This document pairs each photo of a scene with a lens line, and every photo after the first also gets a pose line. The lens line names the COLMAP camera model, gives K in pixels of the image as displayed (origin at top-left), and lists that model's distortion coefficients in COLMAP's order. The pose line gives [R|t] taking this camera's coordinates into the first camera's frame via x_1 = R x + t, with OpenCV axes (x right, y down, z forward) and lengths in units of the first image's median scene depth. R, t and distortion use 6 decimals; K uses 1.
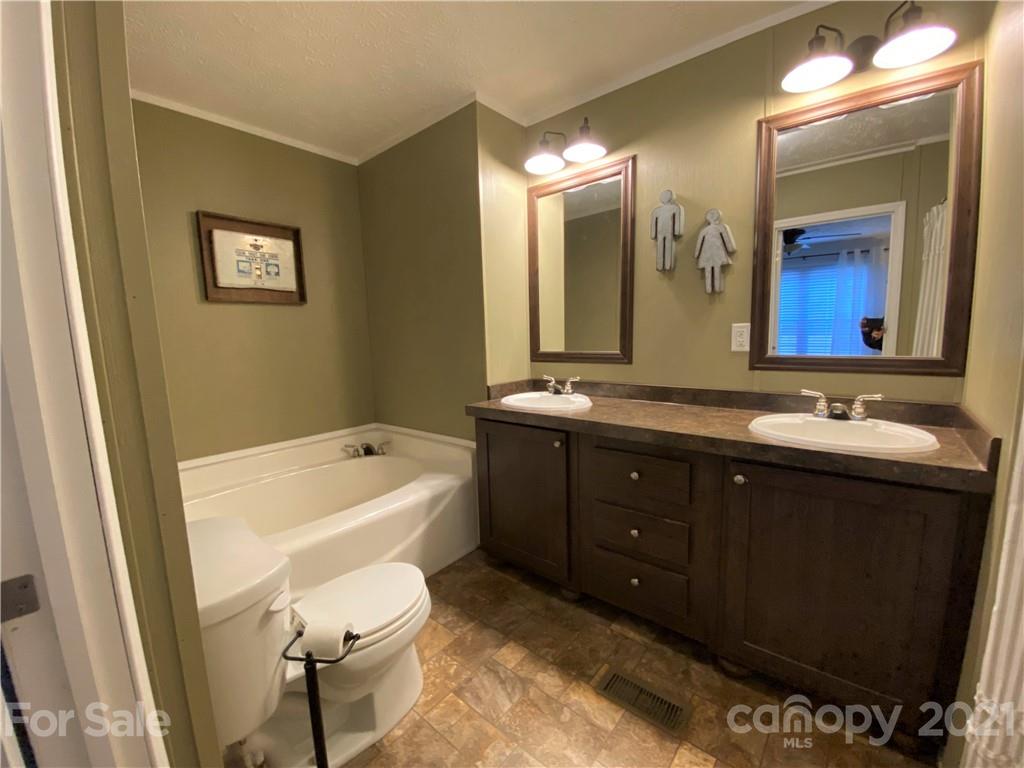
lens RADIAL K [[411.5, 0, 510.2], [0, 411.5, 388.0], [0, 0, 1]] dist [0.022488, -0.022292]
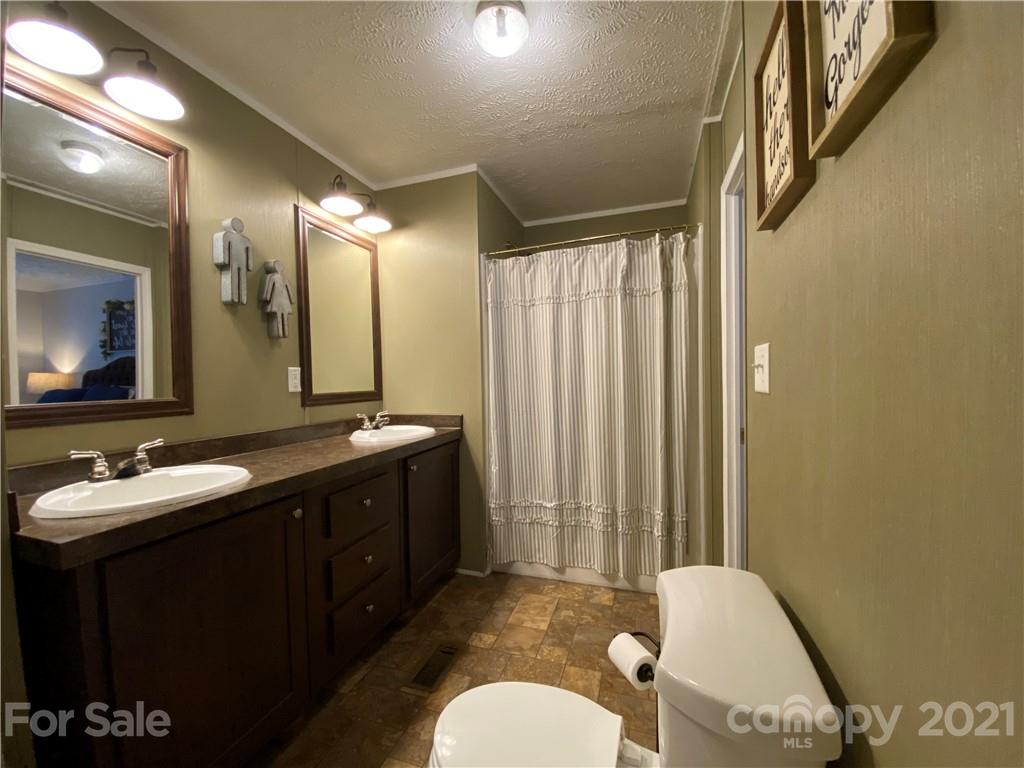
lens RADIAL K [[411.5, 0, 510.2], [0, 411.5, 388.0], [0, 0, 1]] dist [0.022488, -0.022292]
pose [[-0.361319, 0.007098, 0.932415, -0.710316], [0.145062, 0.988224, 0.048690, -0.068820], [-0.921090, 0.152850, -0.358093, 0.863048]]
